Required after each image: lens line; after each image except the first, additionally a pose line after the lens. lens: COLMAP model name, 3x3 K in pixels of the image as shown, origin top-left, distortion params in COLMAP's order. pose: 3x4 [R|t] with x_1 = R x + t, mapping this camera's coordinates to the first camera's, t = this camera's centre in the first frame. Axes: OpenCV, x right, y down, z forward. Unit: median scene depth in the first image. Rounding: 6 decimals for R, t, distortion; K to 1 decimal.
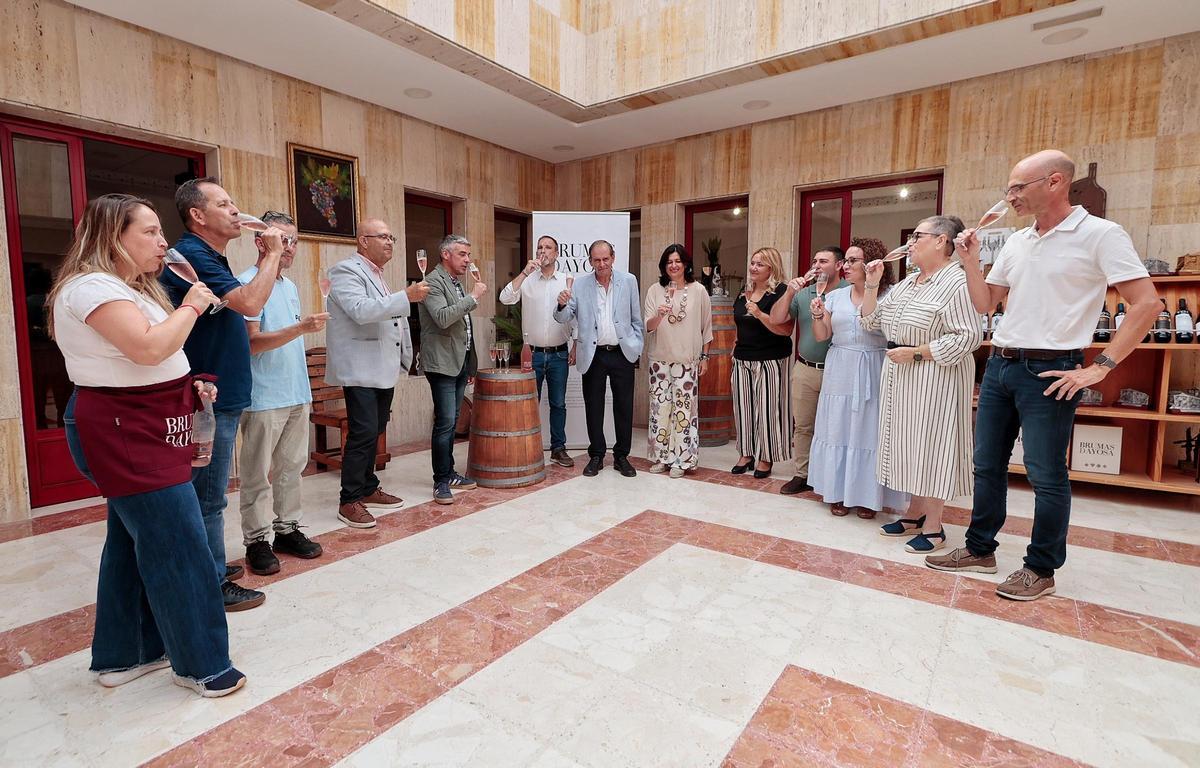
lens RADIAL K [[601.8, 0, 555.0], [0, 601.8, 373.7], [0, 0, 1]] dist [0.000547, 0.000310]
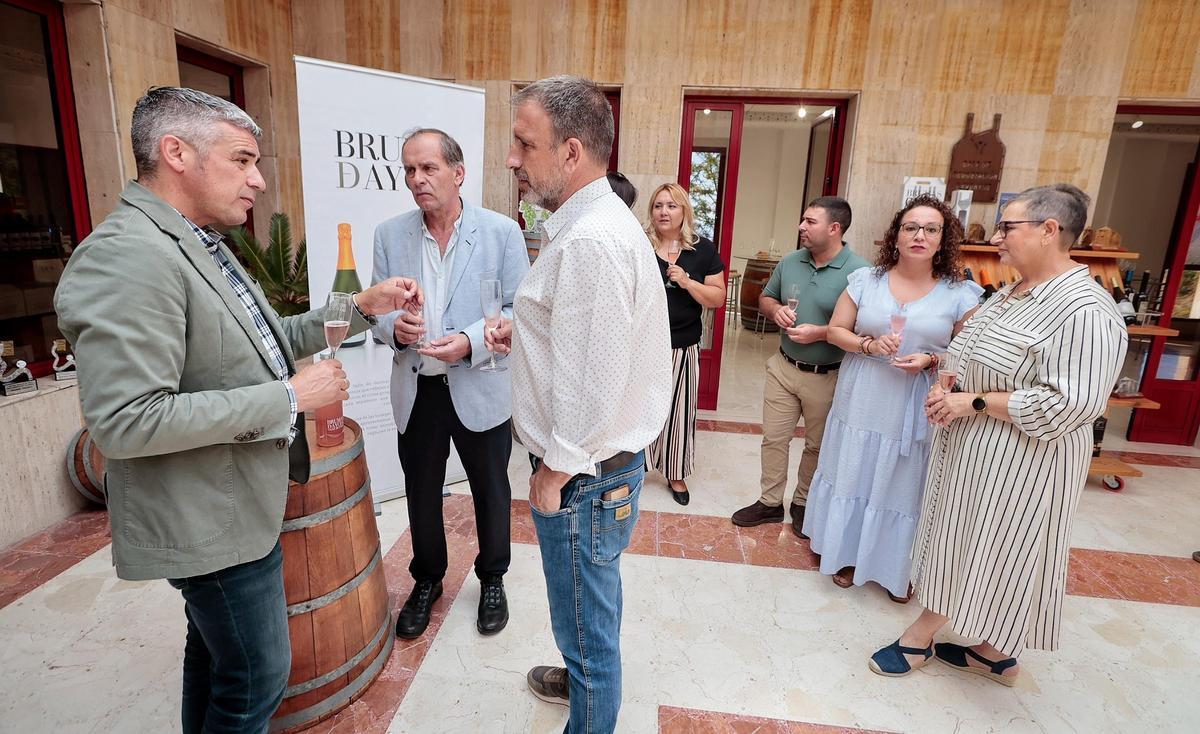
lens RADIAL K [[569.6, 0, 604.2], [0, 569.6, 329.1], [0, 0, 1]] dist [-0.001867, 0.001001]
pose [[0.842940, -0.068320, 0.533652, -0.093487], [0.000851, 0.992072, 0.125665, -0.120164], [-0.538007, -0.105474, 0.836316, 0.507323]]
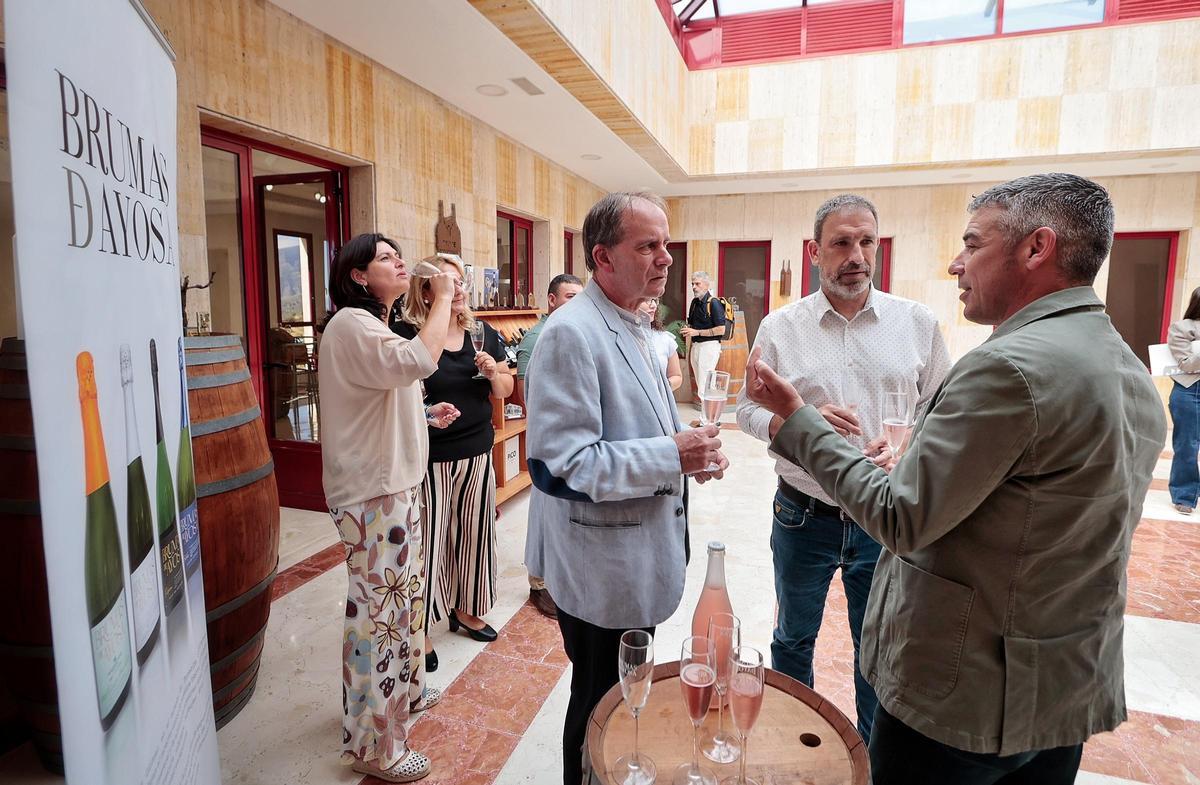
lens RADIAL K [[588.3, 0, 623.3], [0, 588.3, 361.1], [0, 0, 1]] dist [0.000439, -0.001132]
pose [[-0.355277, -0.092245, 0.930199, -0.240039], [0.080871, 0.988355, 0.128899, -0.159165], [-0.931256, 0.121021, -0.343679, 1.010653]]
